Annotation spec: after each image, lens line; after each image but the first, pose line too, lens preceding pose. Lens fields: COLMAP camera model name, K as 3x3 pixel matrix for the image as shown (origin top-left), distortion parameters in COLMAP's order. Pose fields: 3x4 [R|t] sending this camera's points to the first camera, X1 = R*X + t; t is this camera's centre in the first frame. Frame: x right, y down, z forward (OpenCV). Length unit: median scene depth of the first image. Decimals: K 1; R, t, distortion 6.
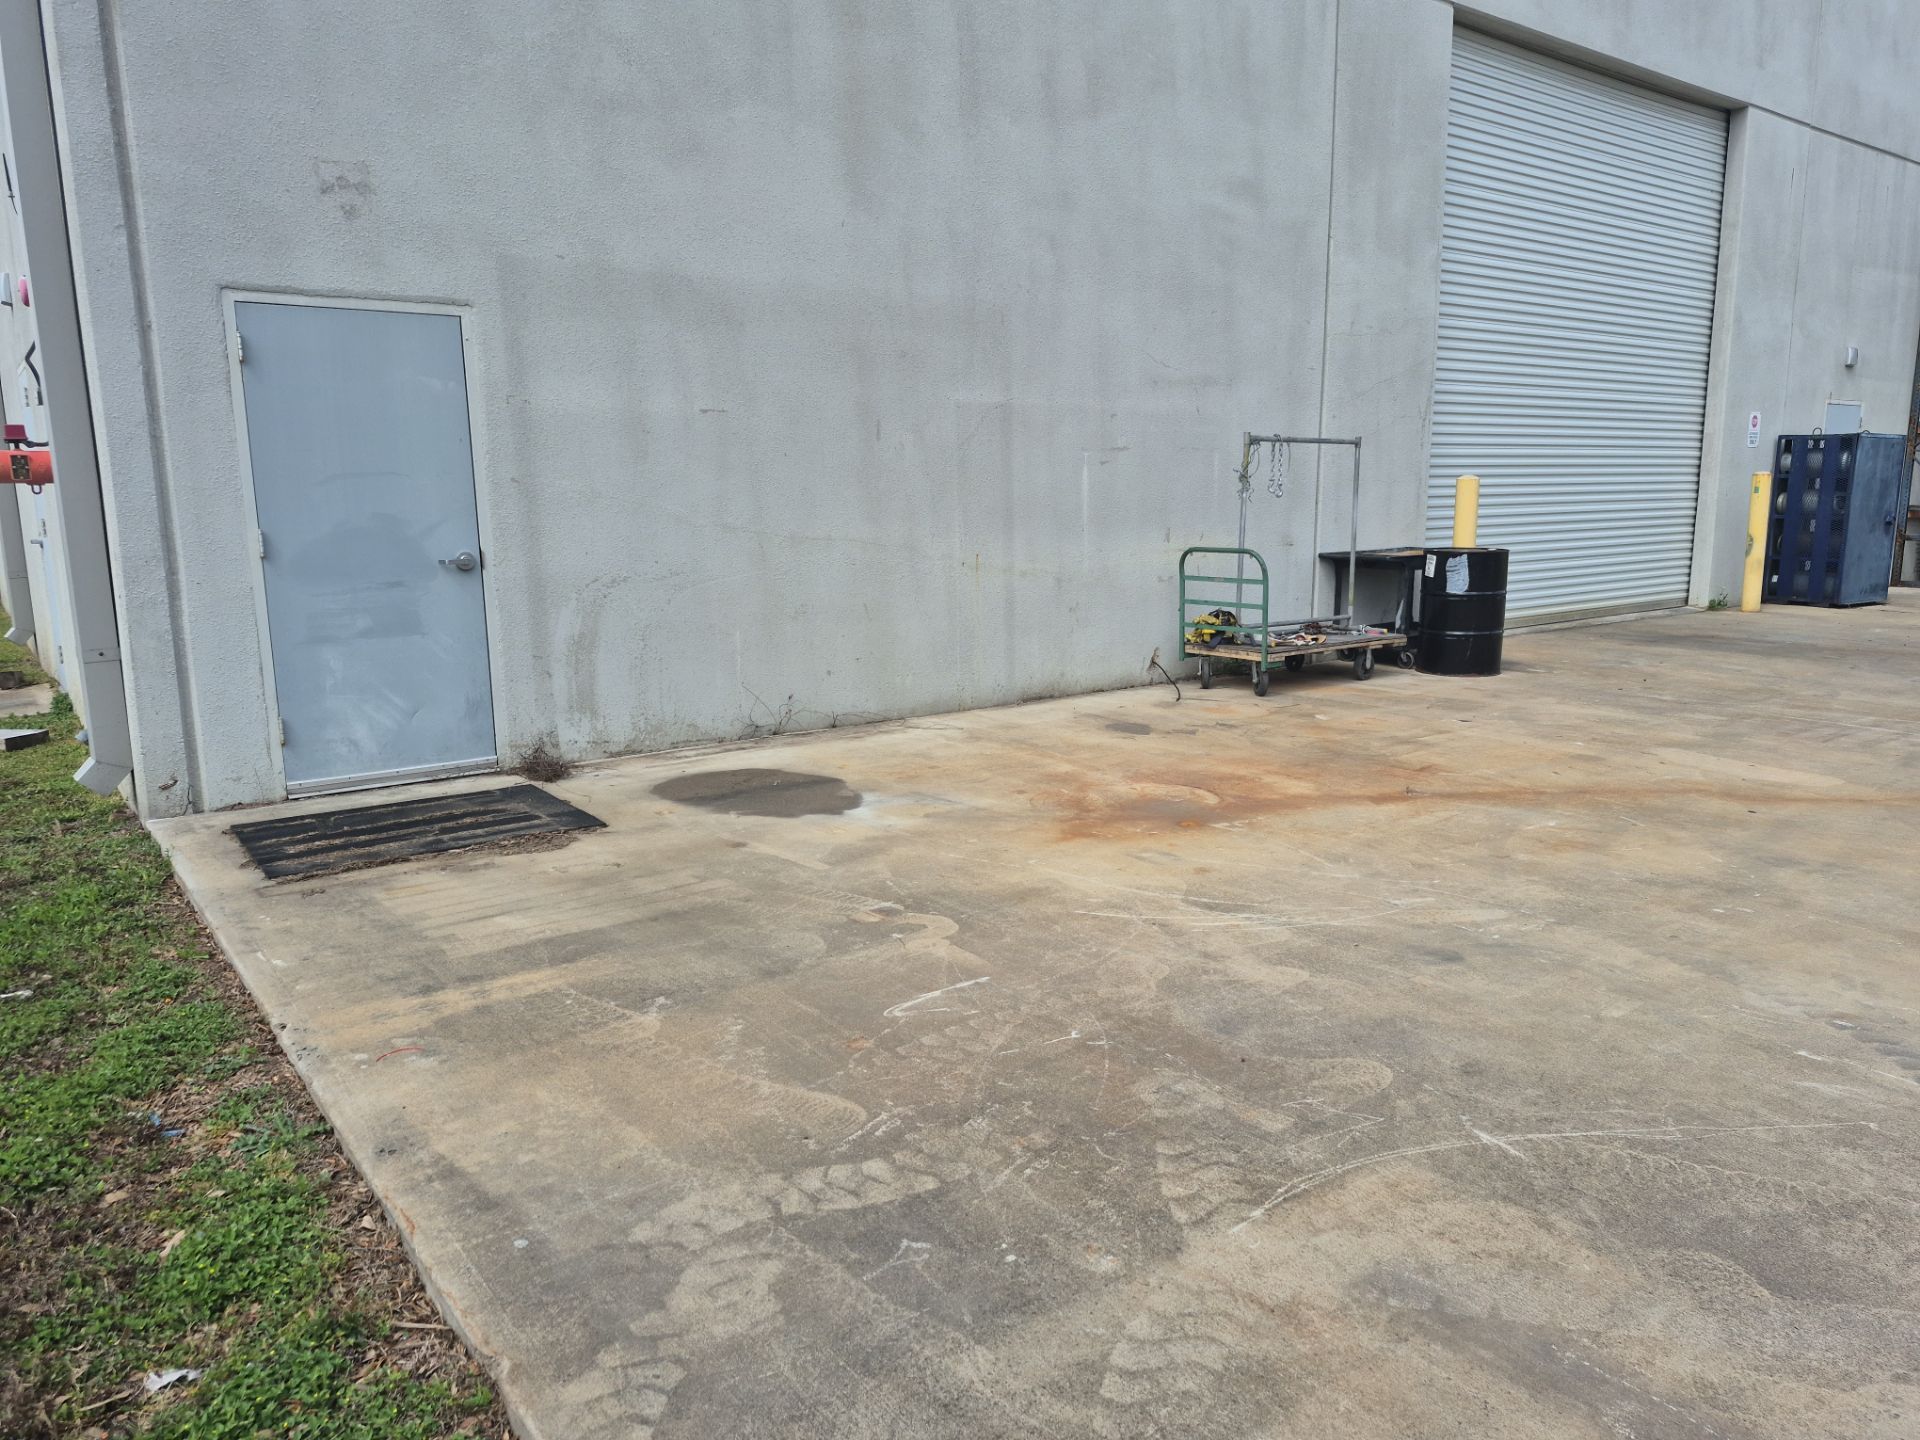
lens RADIAL K [[1323.5, 0, 986.4], [0, 1323.5, 724.2], [0, 0, 1]] dist [0.052217, -0.040820]
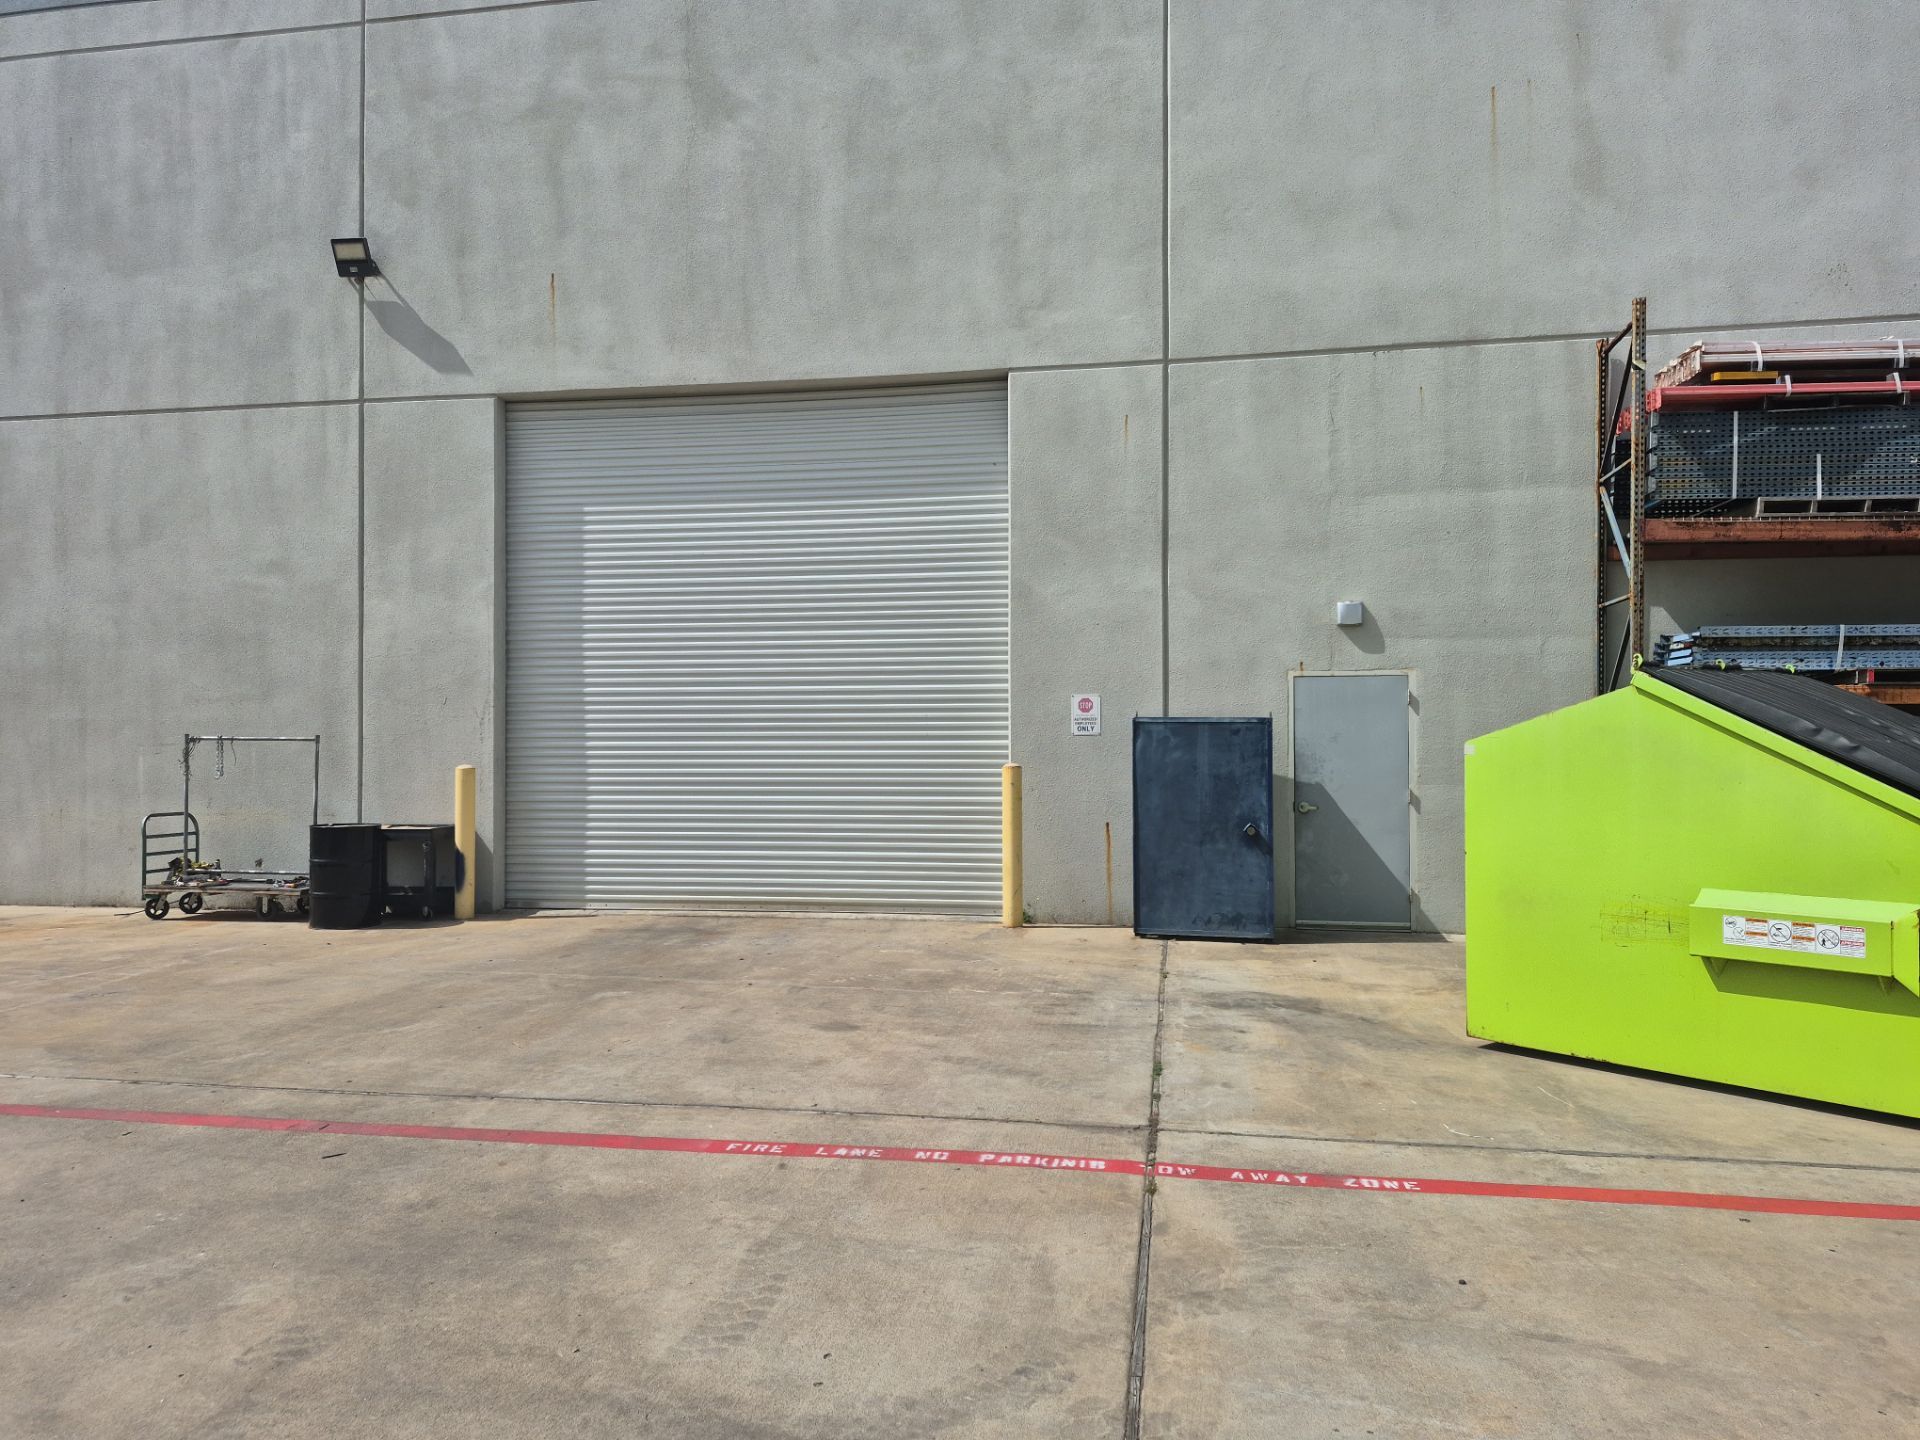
lens RADIAL K [[1432.0, 0, 852.3], [0, 1432.0, 770.9], [0, 0, 1]] dist [0.014494, 0.005114]
pose [[0.671216, 0.000623, -0.741261, 2.445151], [-0.137033, 0.982868, -0.123259, -0.112462], [0.728485, 0.184311, 0.659802, 0.662076]]
